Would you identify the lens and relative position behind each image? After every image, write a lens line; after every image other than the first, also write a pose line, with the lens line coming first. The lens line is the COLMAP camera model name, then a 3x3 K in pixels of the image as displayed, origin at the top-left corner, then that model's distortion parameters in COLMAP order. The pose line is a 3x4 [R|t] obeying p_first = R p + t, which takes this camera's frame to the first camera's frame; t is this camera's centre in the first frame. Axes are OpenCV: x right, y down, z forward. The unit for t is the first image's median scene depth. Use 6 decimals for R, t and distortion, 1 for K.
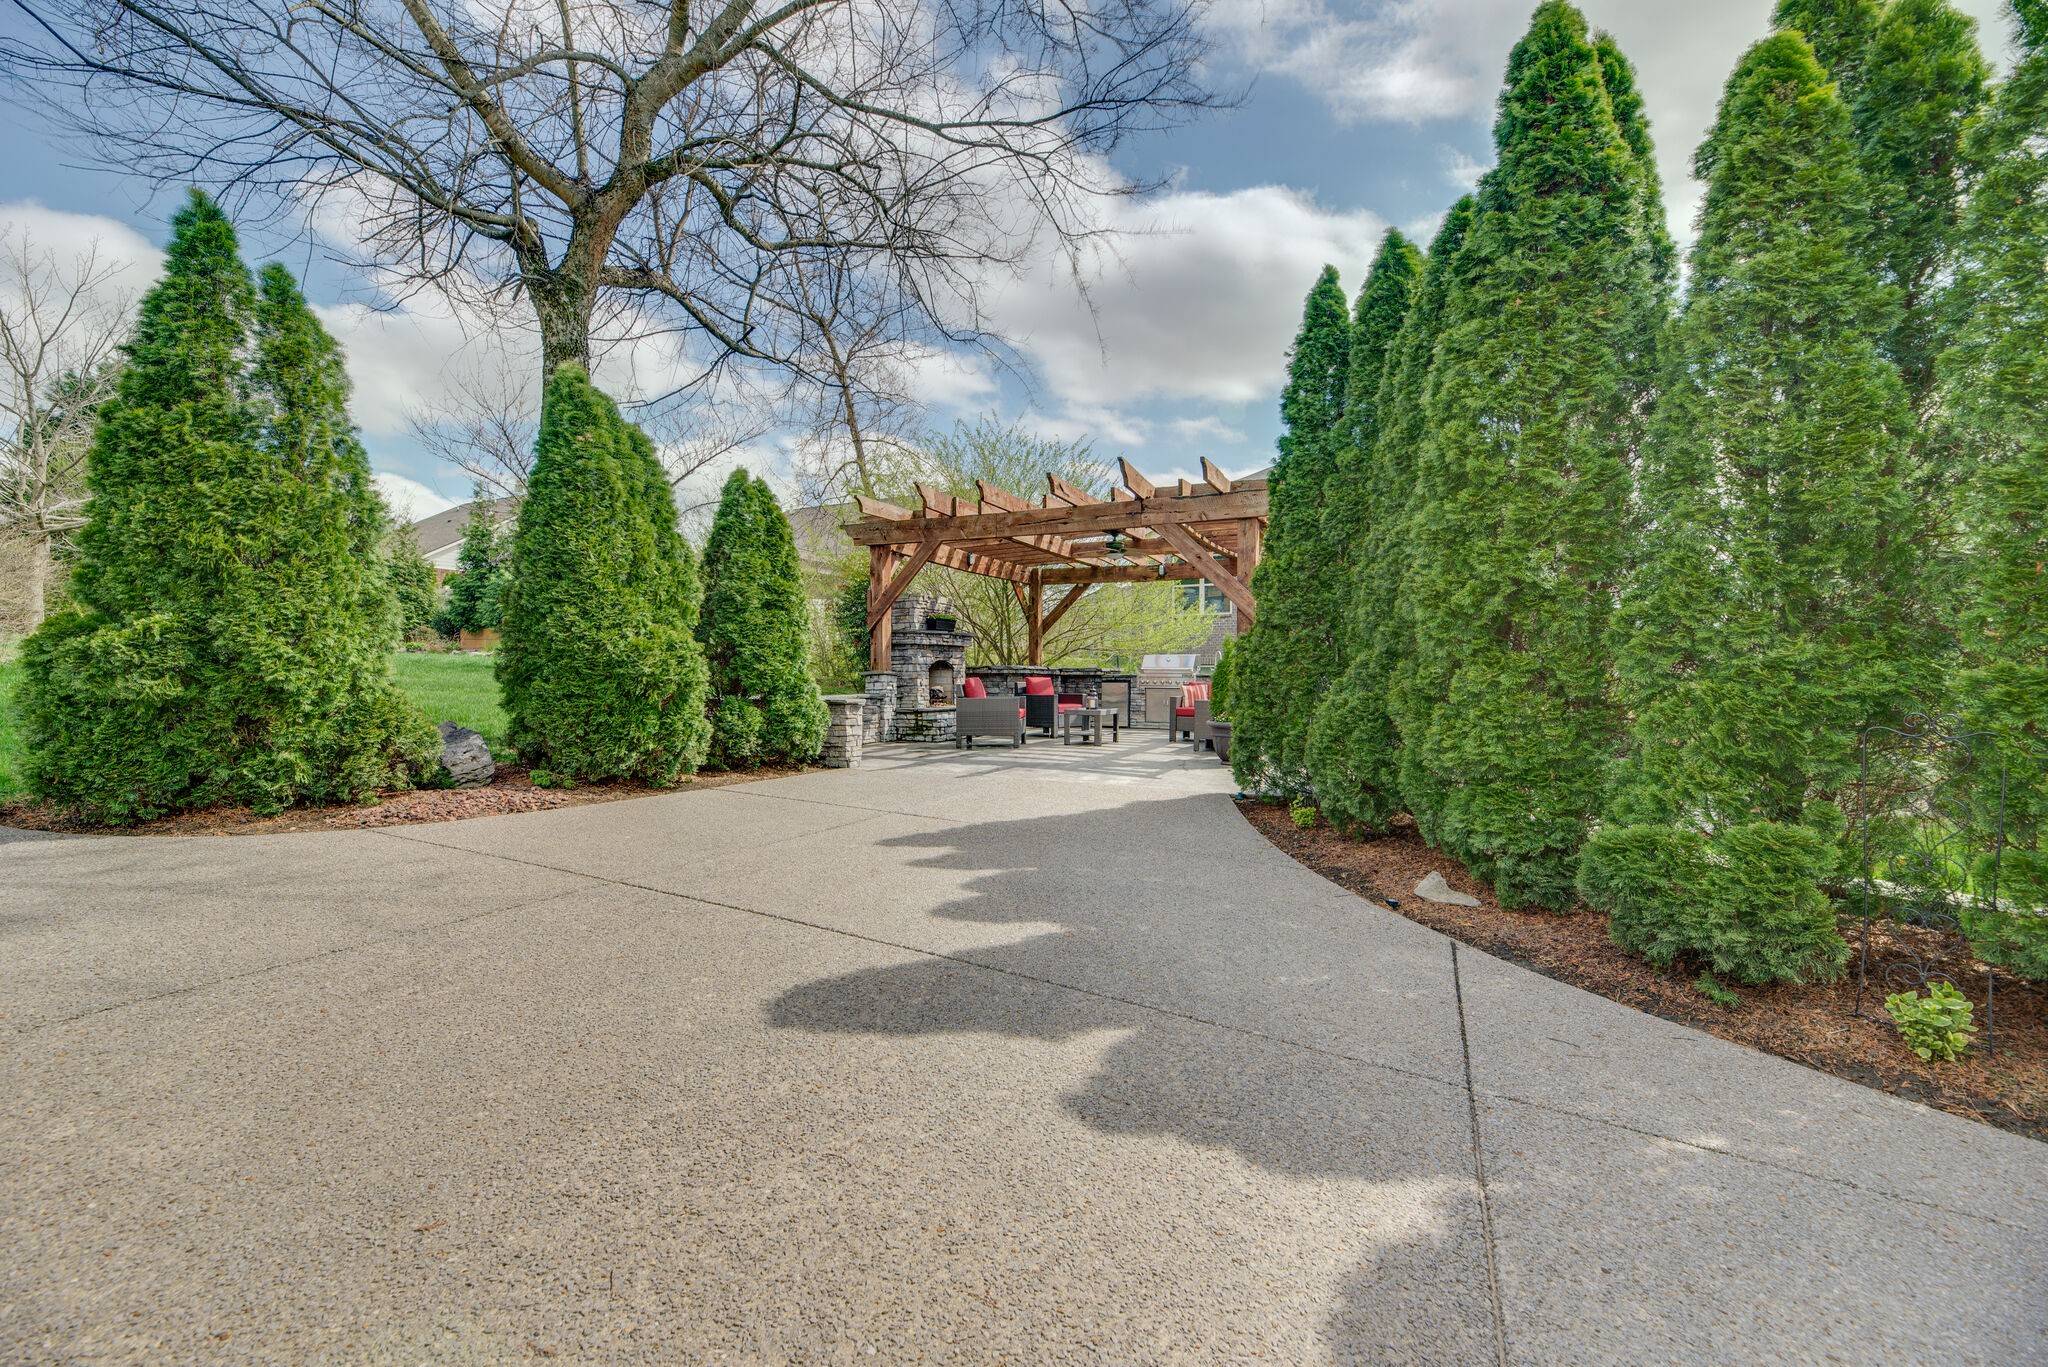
lens RADIAL K [[833.4, 0, 1017.2], [0, 833.4, 685.7], [0, 0, 1]] dist [-0.000241, 0.000157]
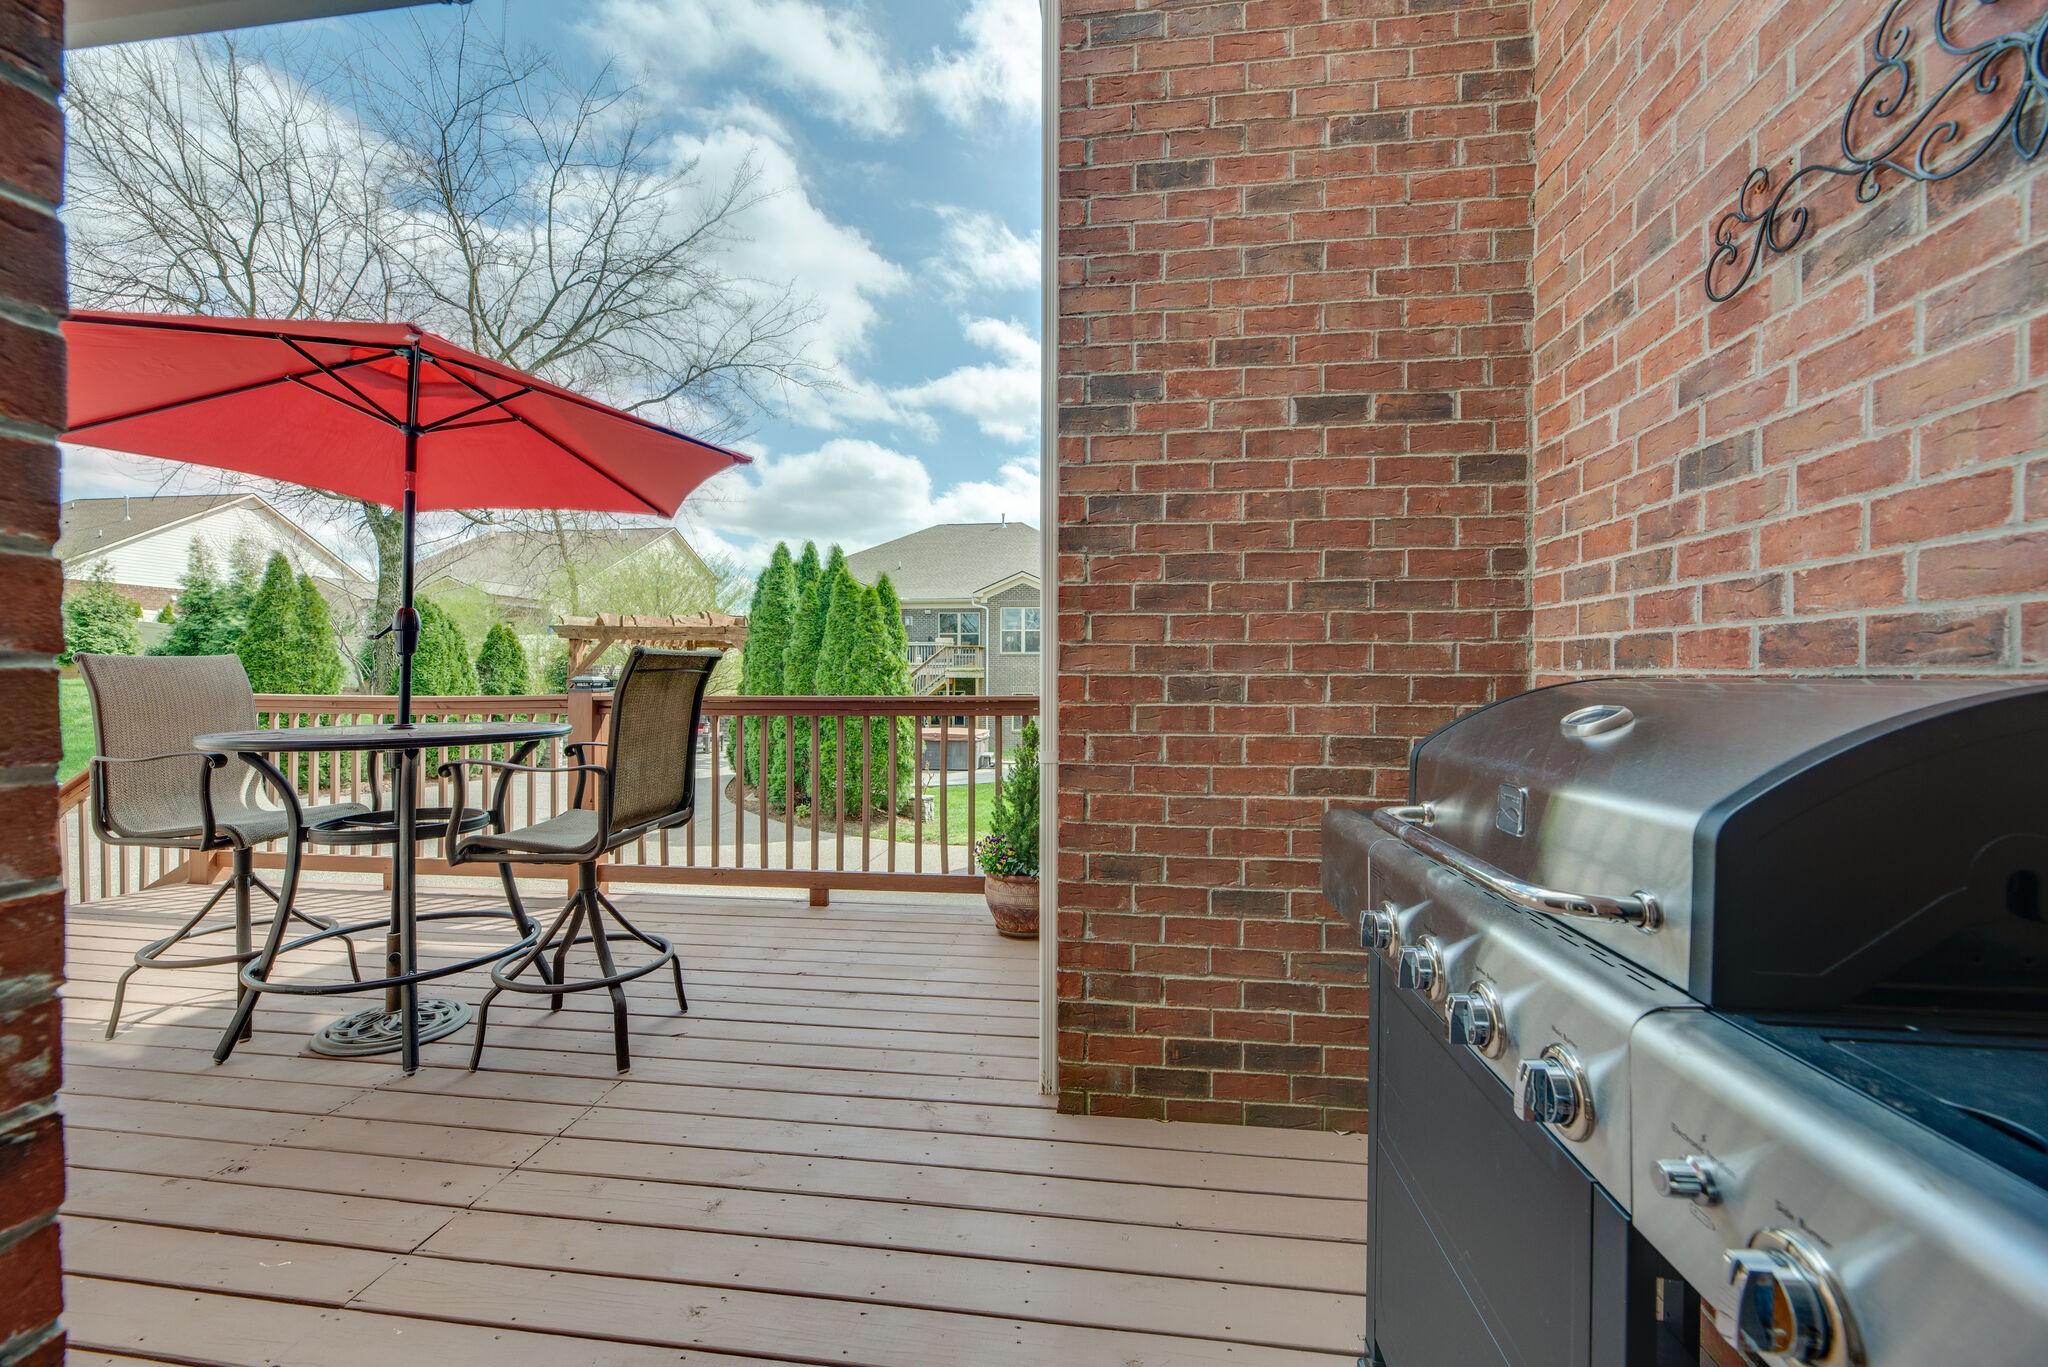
lens RADIAL K [[833.4, 0, 1017.2], [0, 833.4, 685.7], [0, 0, 1]] dist [-0.000241, 0.000157]
pose [[0.950496, 0.006000, 0.310678, 0.160502], [-0.005215, 0.999981, -0.003359, -0.073277], [-0.310692, 0.001573, 0.950509, -0.874477]]
